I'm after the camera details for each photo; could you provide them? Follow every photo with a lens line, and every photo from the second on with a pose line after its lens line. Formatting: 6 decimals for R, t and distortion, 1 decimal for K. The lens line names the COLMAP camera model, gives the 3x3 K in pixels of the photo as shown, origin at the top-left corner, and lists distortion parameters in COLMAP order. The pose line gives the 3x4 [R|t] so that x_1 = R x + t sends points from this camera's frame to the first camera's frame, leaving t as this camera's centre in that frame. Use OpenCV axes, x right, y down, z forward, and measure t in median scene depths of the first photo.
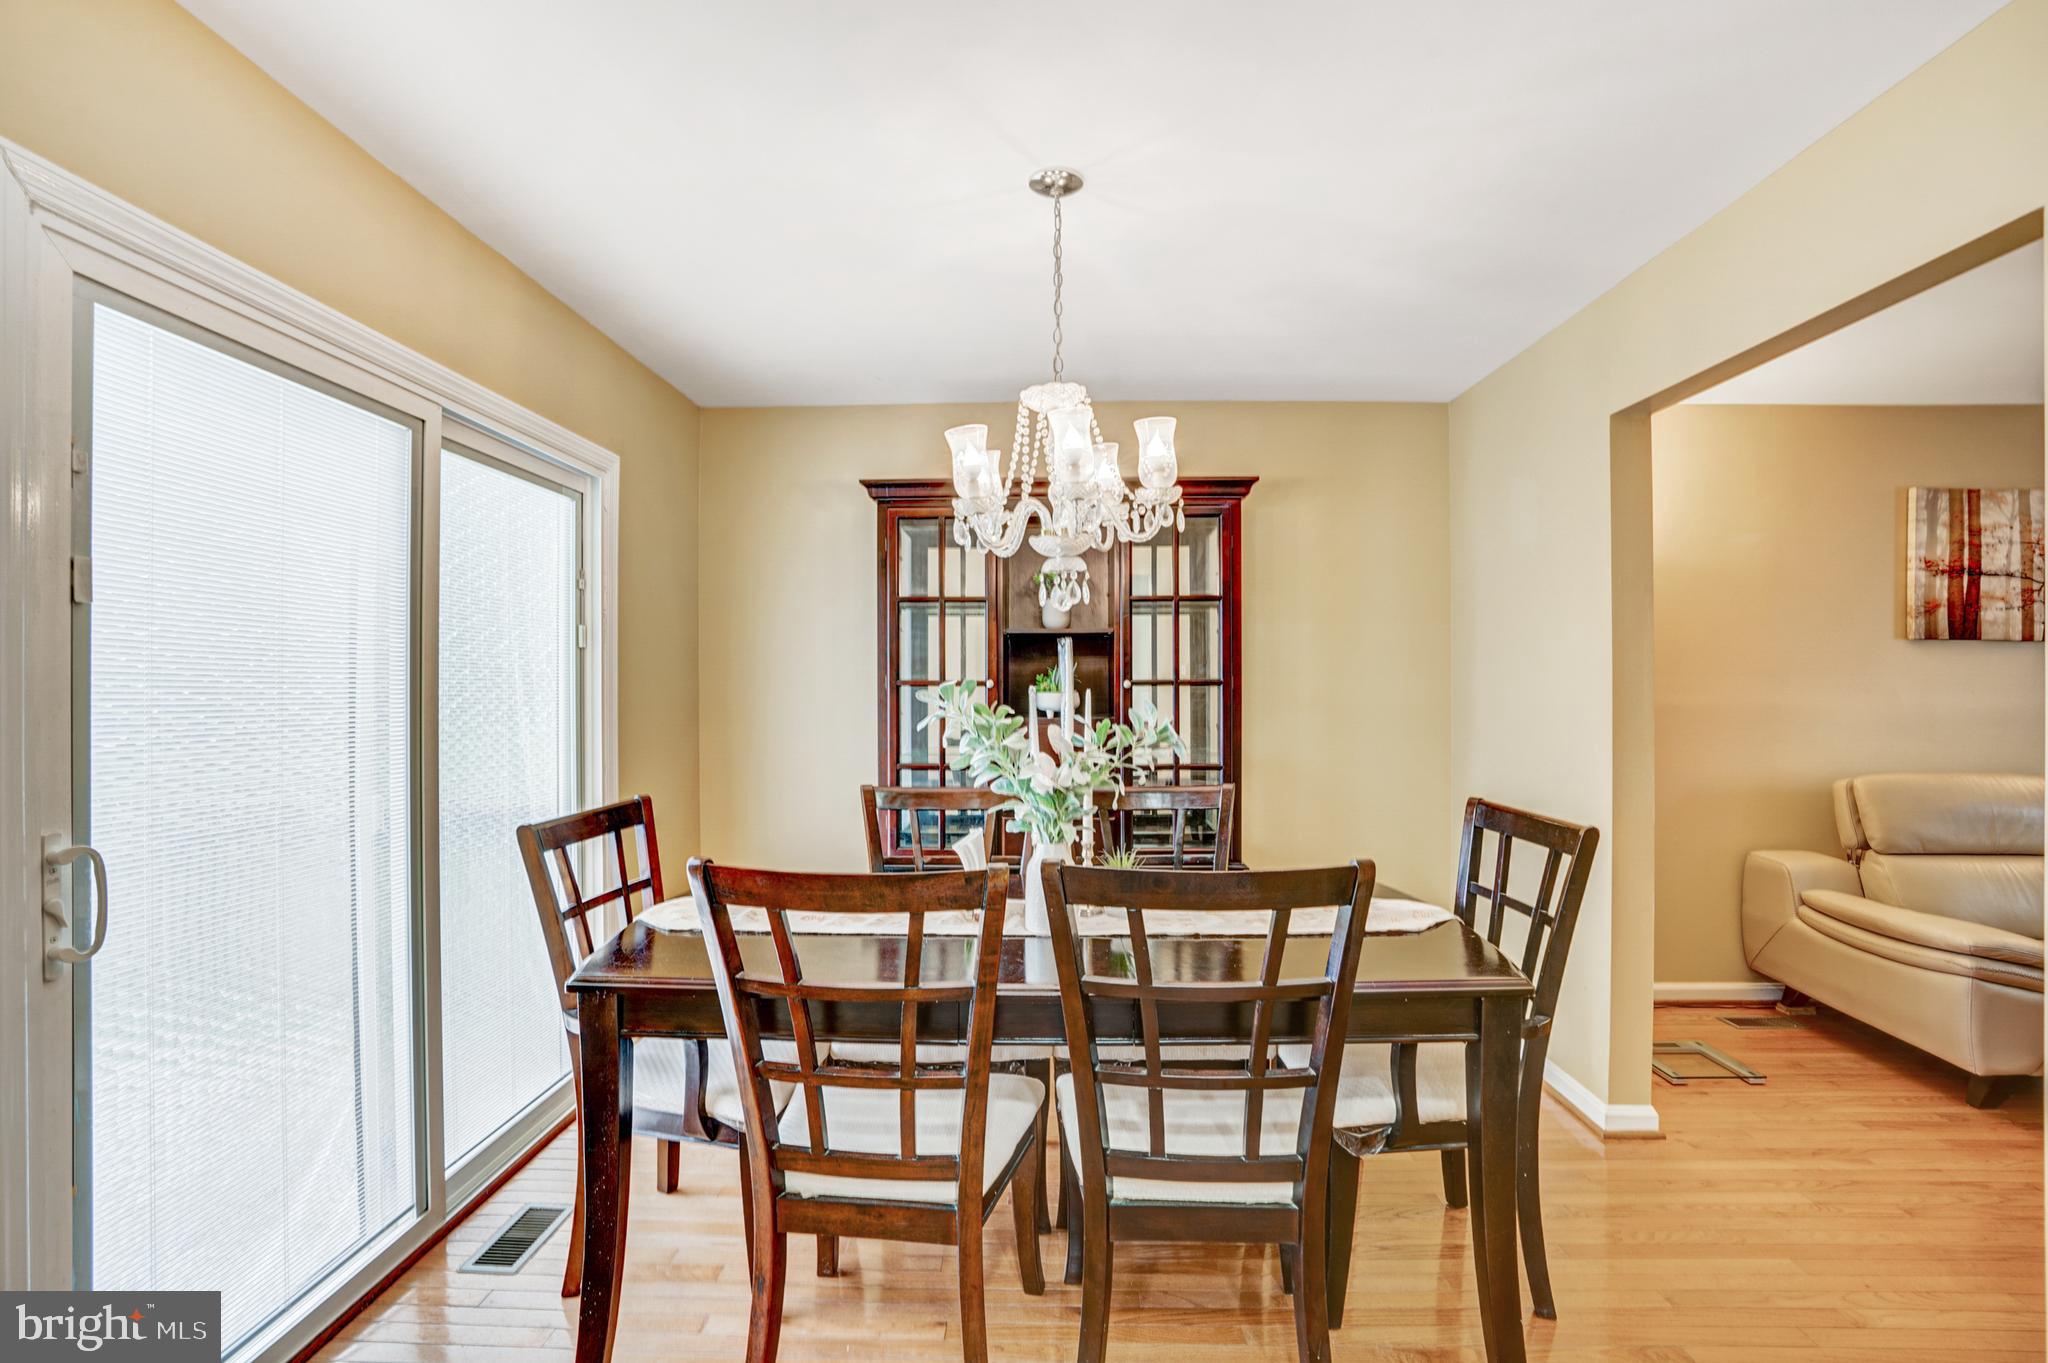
lens RADIAL K [[975.2, 0, 1017.3], [0, 975.2, 678.7], [0, 0, 1]] dist [-0.056974, 0.020858]
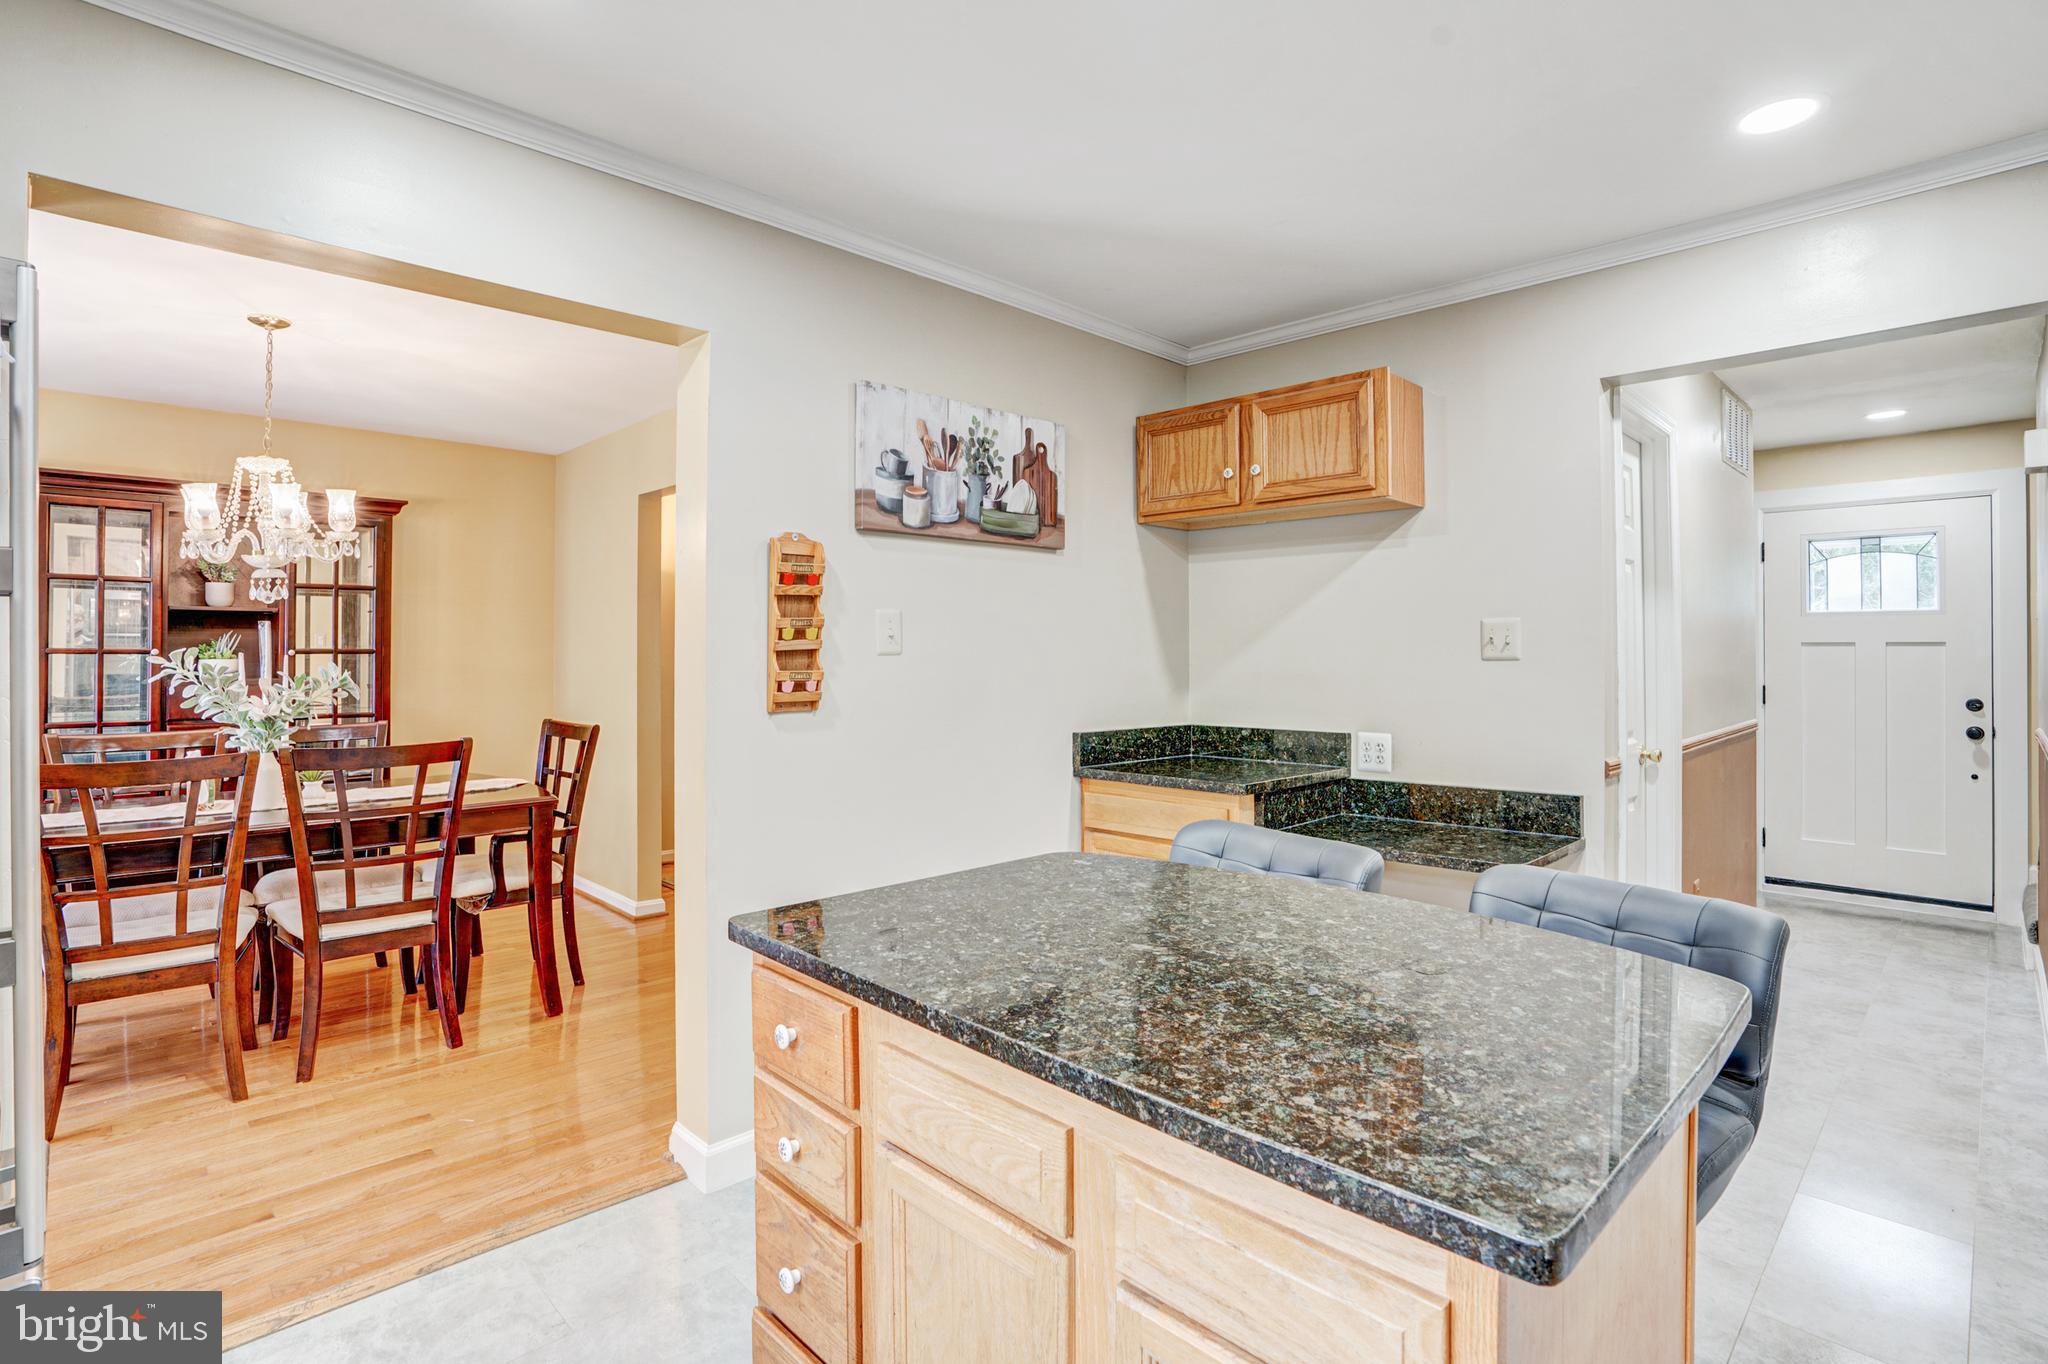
lens RADIAL K [[1000.0, 0, 1021.2], [0, 1000.0, 647.3], [0, 0, 1]] dist [-0.072023, 0.025434]
pose [[0.686469, 0.007565, 0.727120, -0.250733], [-0.005431, 0.999971, -0.005276, 0.000915], [-0.727139, -0.000327, 0.686490, -0.928026]]
